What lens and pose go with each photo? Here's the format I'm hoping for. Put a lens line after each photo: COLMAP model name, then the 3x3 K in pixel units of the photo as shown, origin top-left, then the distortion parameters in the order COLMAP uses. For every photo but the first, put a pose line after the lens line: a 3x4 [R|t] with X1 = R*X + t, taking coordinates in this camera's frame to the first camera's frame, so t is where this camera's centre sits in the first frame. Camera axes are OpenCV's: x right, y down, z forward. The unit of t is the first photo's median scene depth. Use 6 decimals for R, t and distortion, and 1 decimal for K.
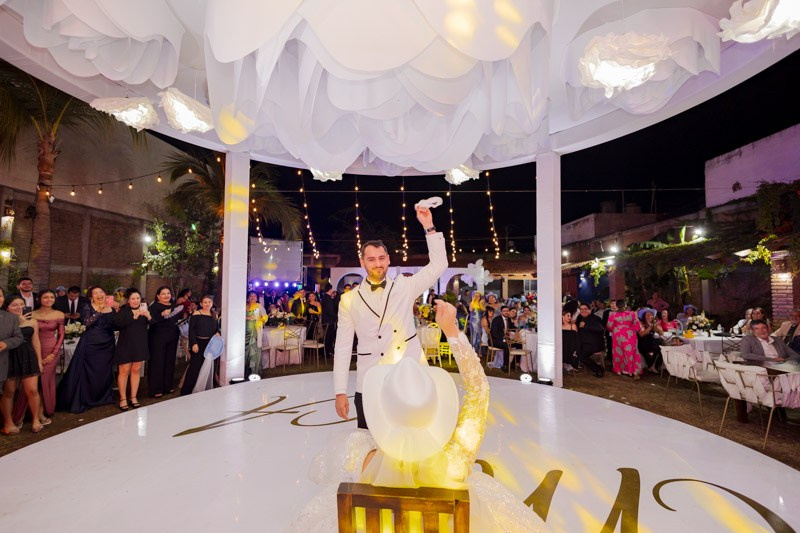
lens RADIAL K [[378.6, 0, 395.9], [0, 378.6, 265.6], [0, 0, 1]] dist [0.017311, -0.000548]
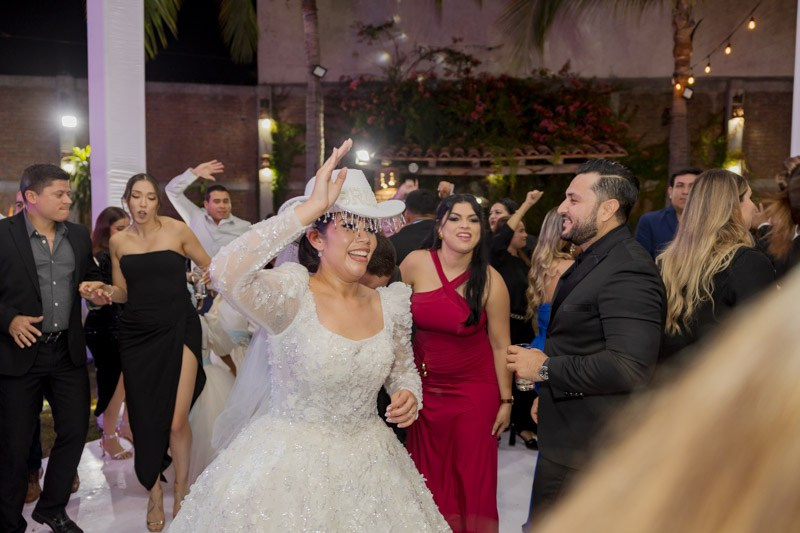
lens RADIAL K [[645.6, 0, 400.0], [0, 645.6, 261.9], [0, 0, 1]] dist [-0.006635, -0.000128]
pose [[0.054616, 0.072910, -0.995842, 0.173458], [0.064090, 0.995018, 0.076365, 0.008962], [0.996448, -0.067995, 0.049671, 0.225627]]
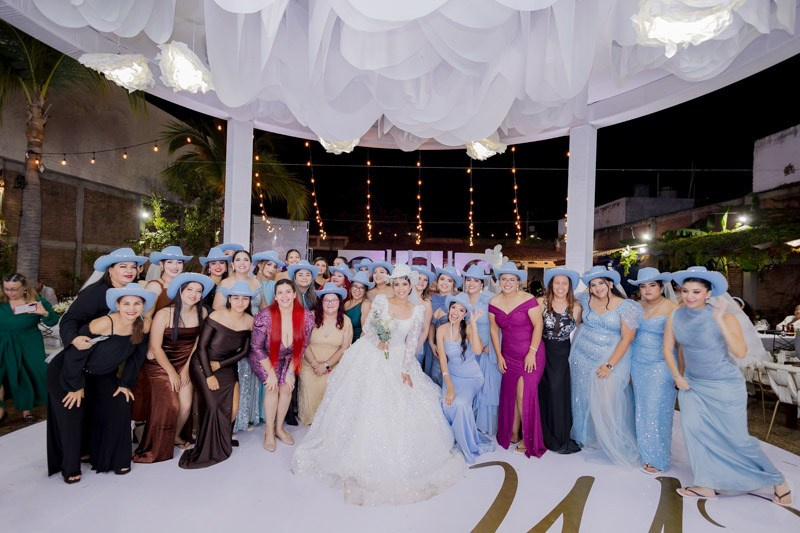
lens RADIAL K [[402.4, 0, 398.4], [0, 402.4, 265.7], [0, 0, 1]] dist [0.016265, -0.000345]
pose [[0.999543, 0.022926, -0.019685, -0.004943], [-0.022141, 0.998986, 0.039207, 0.002729], [0.020564, -0.038753, 0.999037, 0.012999]]
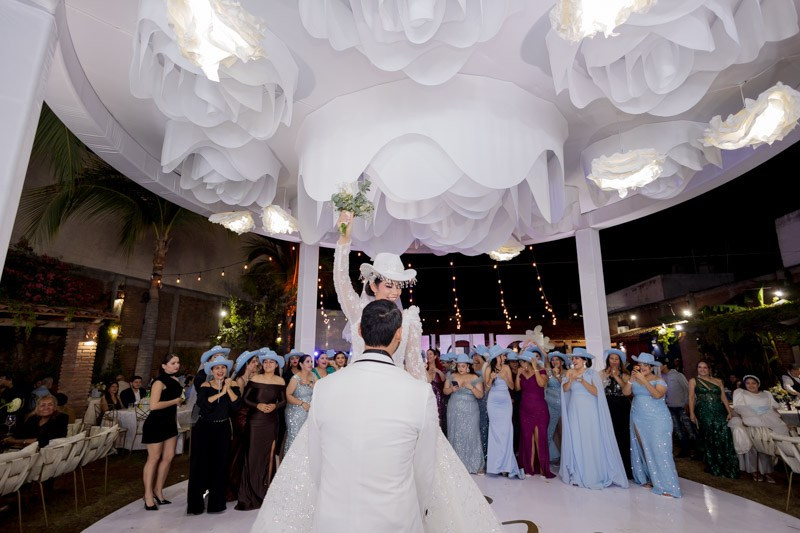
lens RADIAL K [[389.0, 0, 398.1], [0, 389.0, 270.4], [0, 0, 1]] dist [0.021642, -0.001048]
pose [[0.990437, -0.038213, -0.132569, 0.007835], [0.017045, 0.987407, -0.157279, -0.007722], [0.136909, 0.153516, 0.978616, -0.070387]]
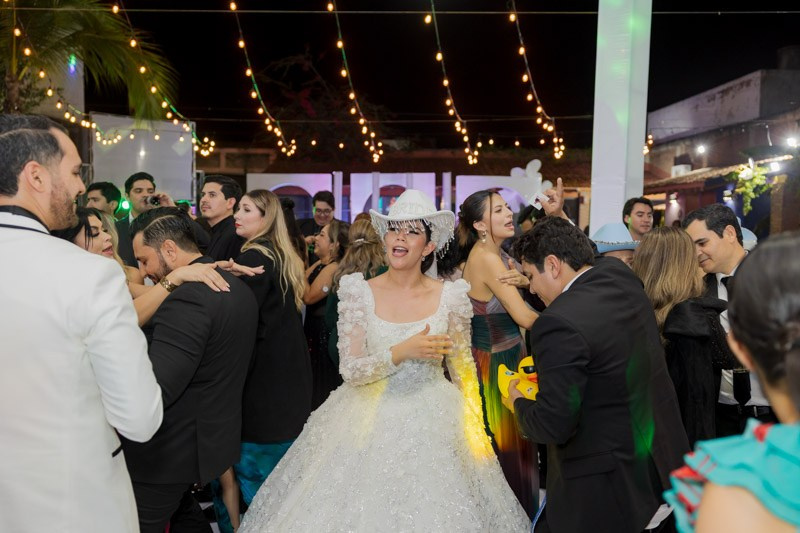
lens RADIAL K [[690.7, 0, 397.9], [0, 690.7, 263.1], [0, 0, 1]] dist [0.005517, -0.002812]
pose [[0.999920, 0.008326, -0.009547, 0.072083], [-0.006979, 0.991049, 0.133318, -0.001918], [0.010572, -0.133240, 0.991027, 0.070697]]
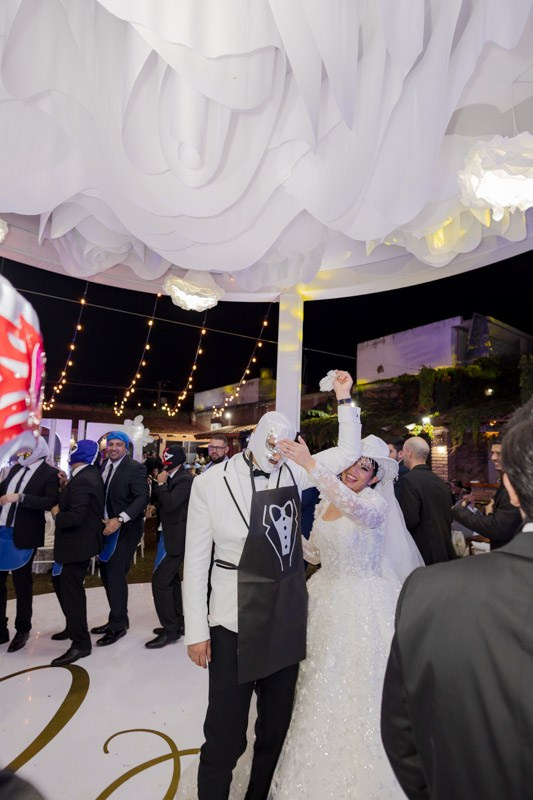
lens RADIAL K [[402.9, 0, 265.0], [0, 402.9, 401.7], [0, 0, 1]] dist [0.016123, -0.001245]
pose [[0.835379, 0.089452, 0.542347, -0.056500], [-0.059324, 0.995579, -0.072829, 0.003307], [-0.546463, 0.028666, 0.836992, 0.152382]]
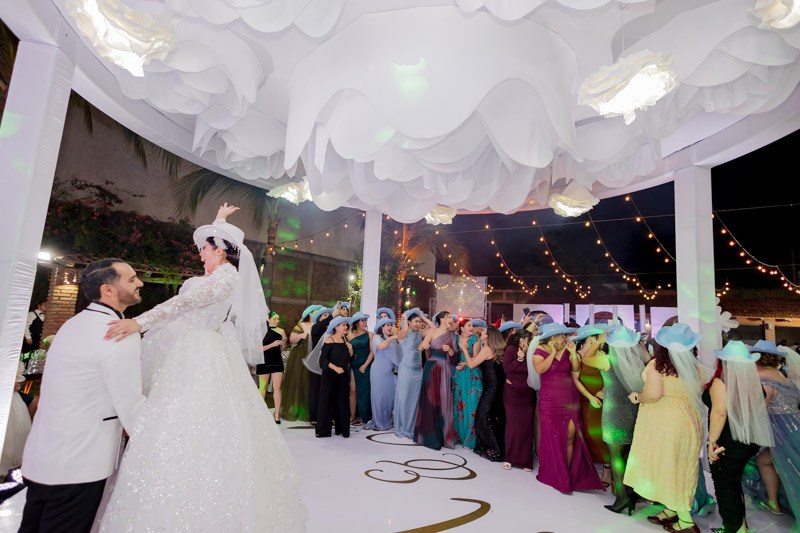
lens RADIAL K [[400.0, 0, 399.3], [0, 400.0, 264.0], [0, 0, 1]] dist [0.017269, -0.002213]
pose [[0.859958, -0.032597, -0.509322, 0.152771], [-0.013909, 0.996091, -0.087234, -0.004480], [0.510174, 0.082102, 0.856143, -0.018637]]
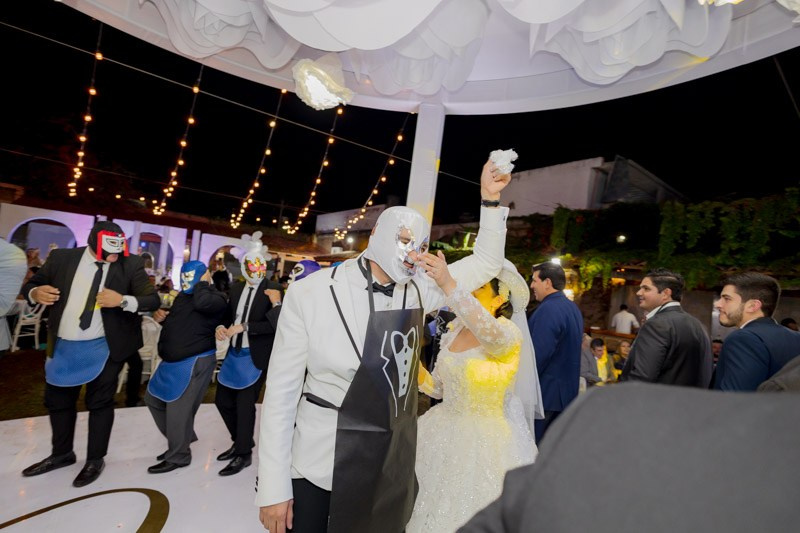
lens RADIAL K [[402.9, 0, 399.1], [0, 402.9, 264.3], [0, 0, 1]] dist [0.016123, -0.001245]
pose [[0.809778, 0.121326, 0.574055, -0.037168], [-0.149571, 0.988749, 0.002018, 0.010860], [-0.567351, -0.087496, 0.818814, 0.183465]]
